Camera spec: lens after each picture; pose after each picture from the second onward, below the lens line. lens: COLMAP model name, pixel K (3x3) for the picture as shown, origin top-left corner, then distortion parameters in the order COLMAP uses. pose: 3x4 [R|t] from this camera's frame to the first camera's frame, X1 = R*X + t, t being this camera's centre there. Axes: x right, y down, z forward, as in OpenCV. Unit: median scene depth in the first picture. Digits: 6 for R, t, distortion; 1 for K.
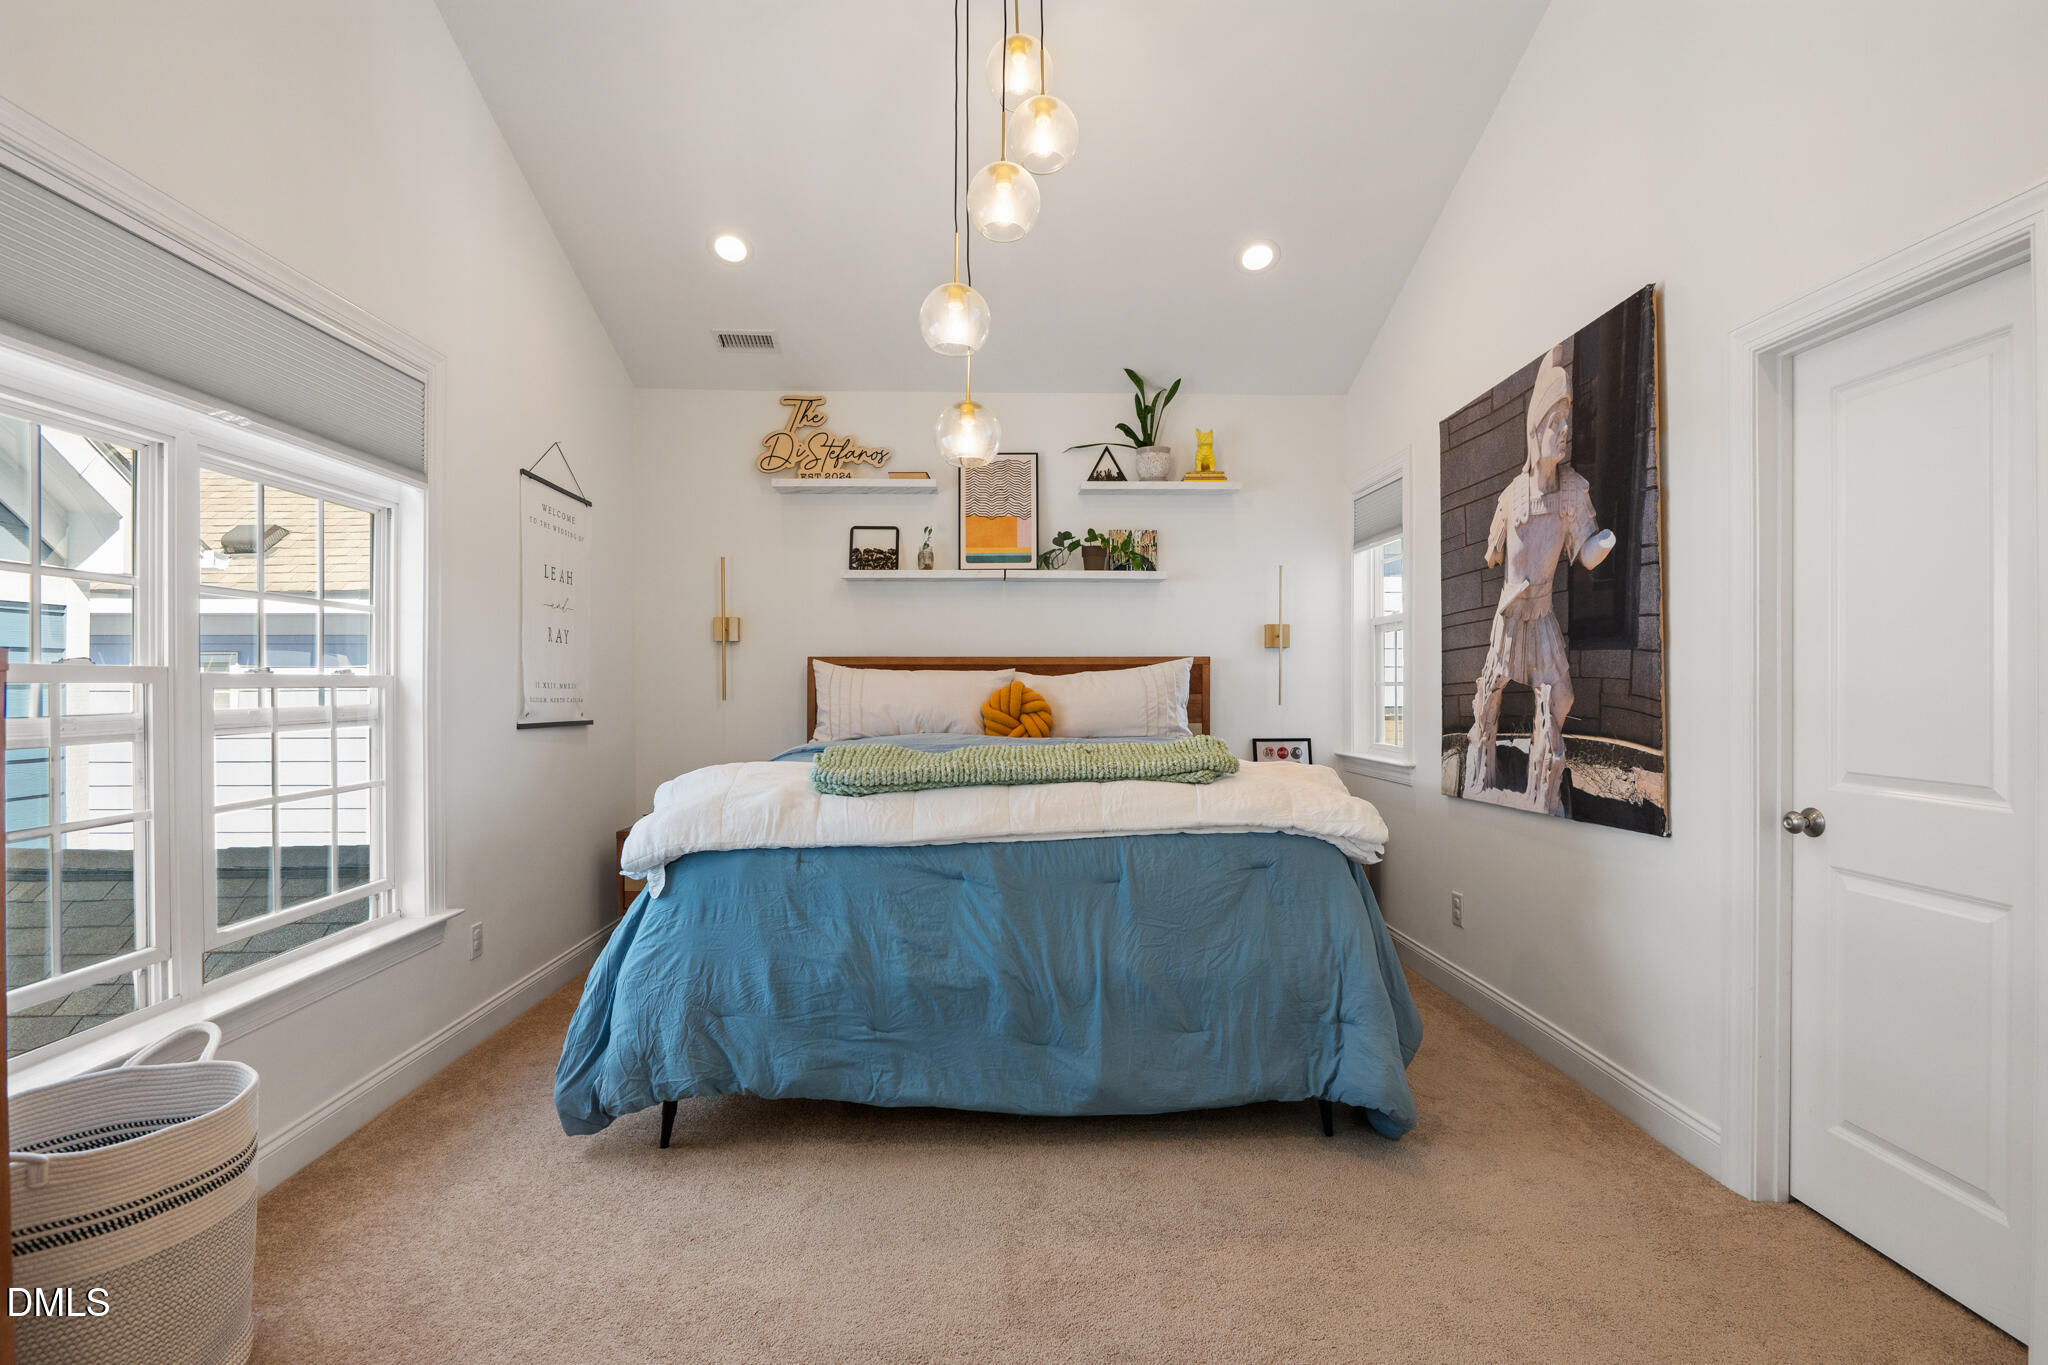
lens RADIAL K [[938.3, 0, 1030.2], [0, 938.3, 693.2], [0, 0, 1]] dist [-0.000056, -0.000878]
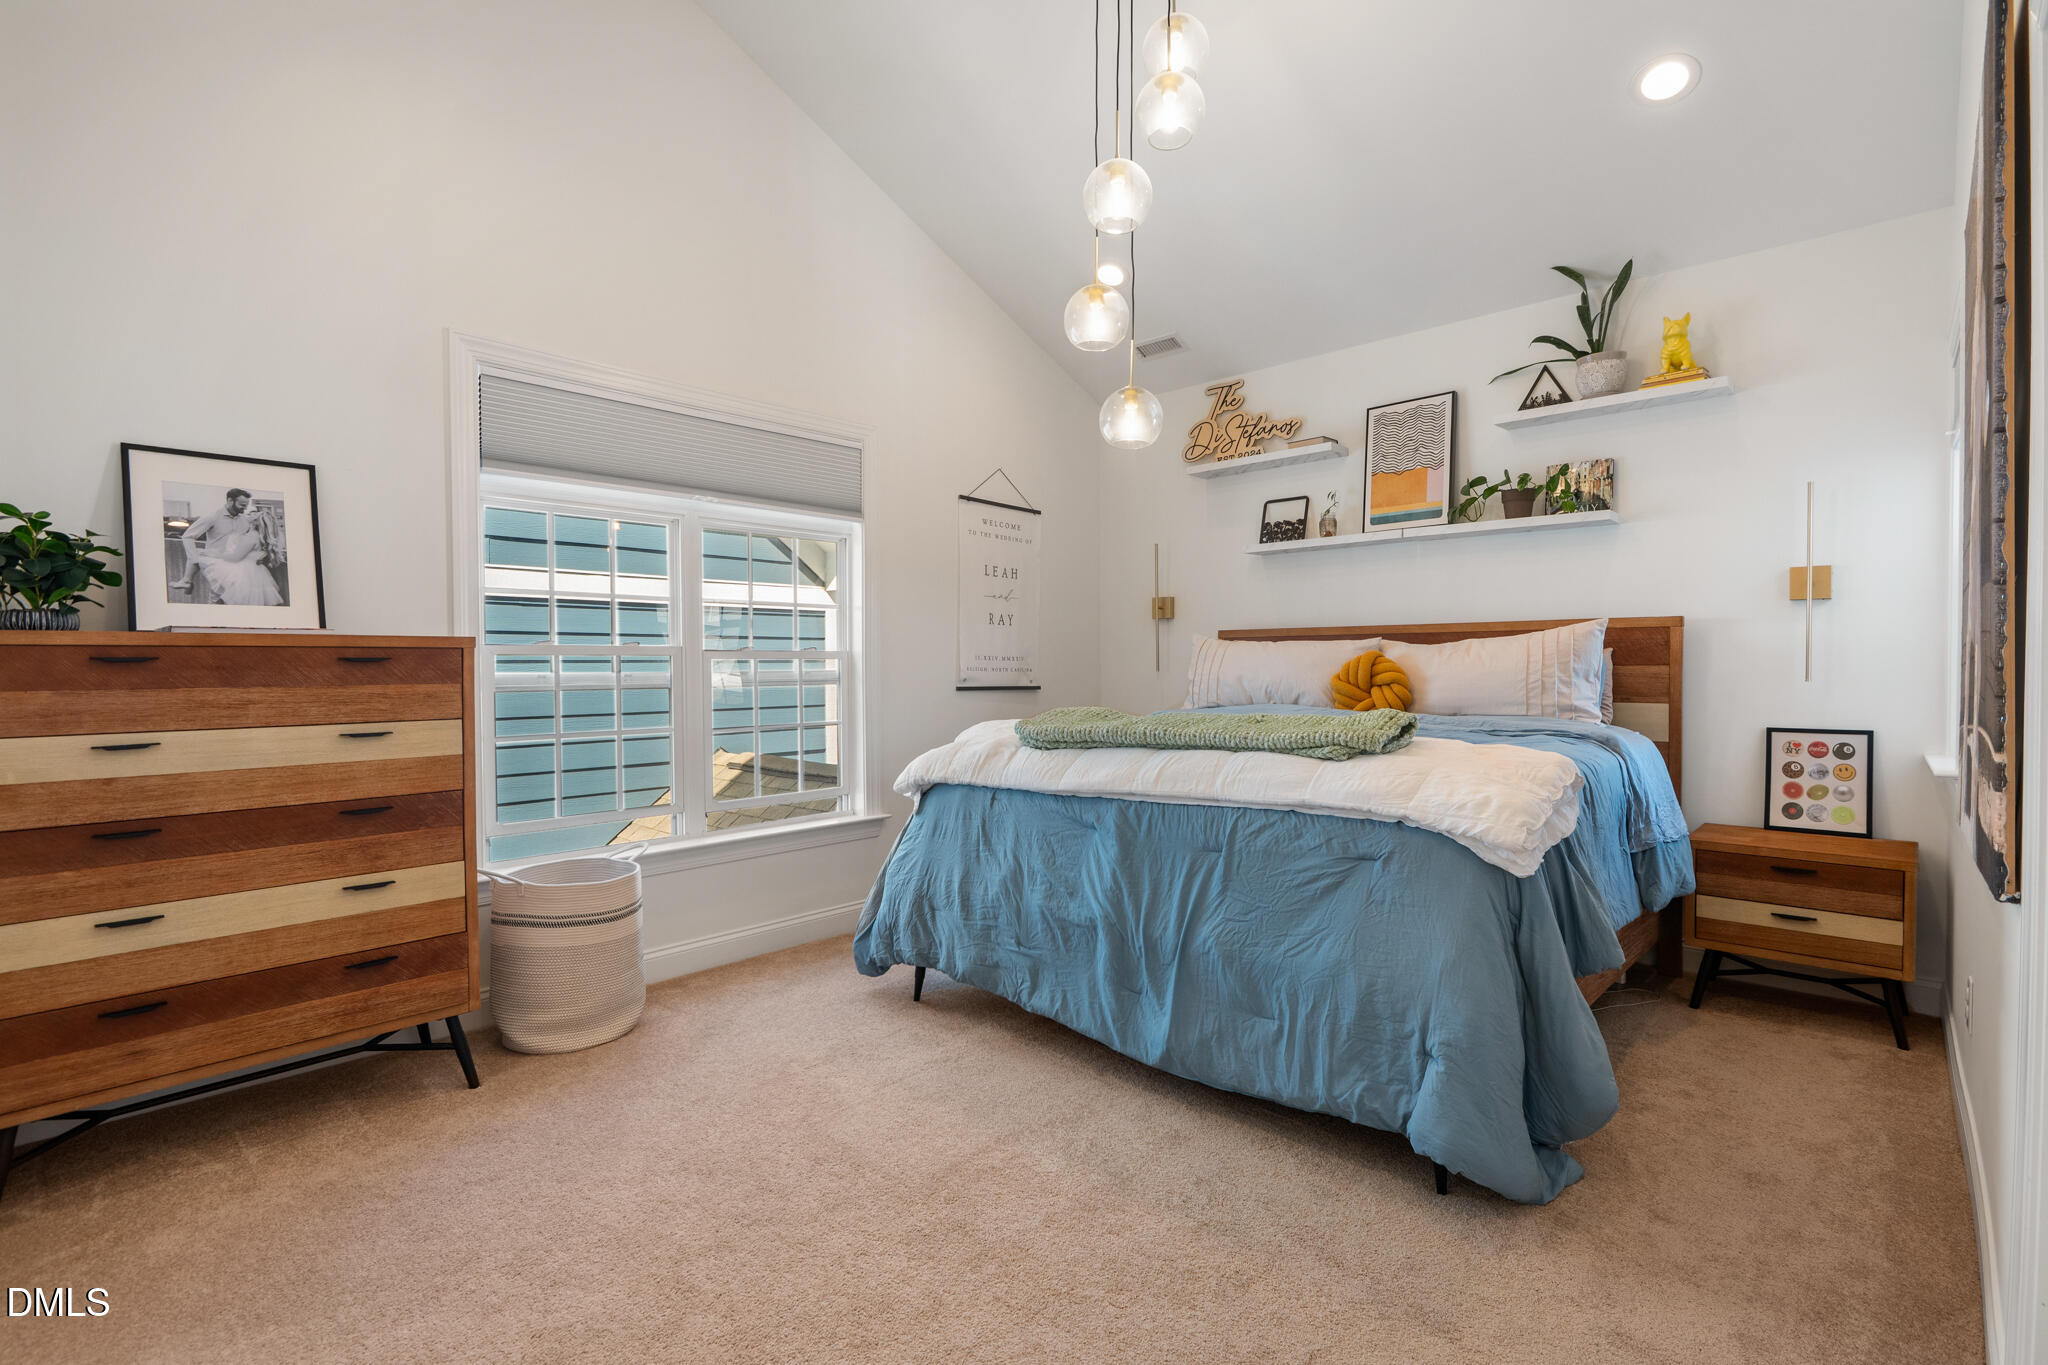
lens RADIAL K [[951.3, 0, 1024.0], [0, 951.3, 682.5], [0, 0, 1]] dist [-0.000356, -0.000603]
pose [[0.703782, 0.012270, -0.710310, 0.411699], [-0.002916, 0.999892, 0.014384, 0.005983], [0.710410, -0.008052, 0.703742, 0.096207]]
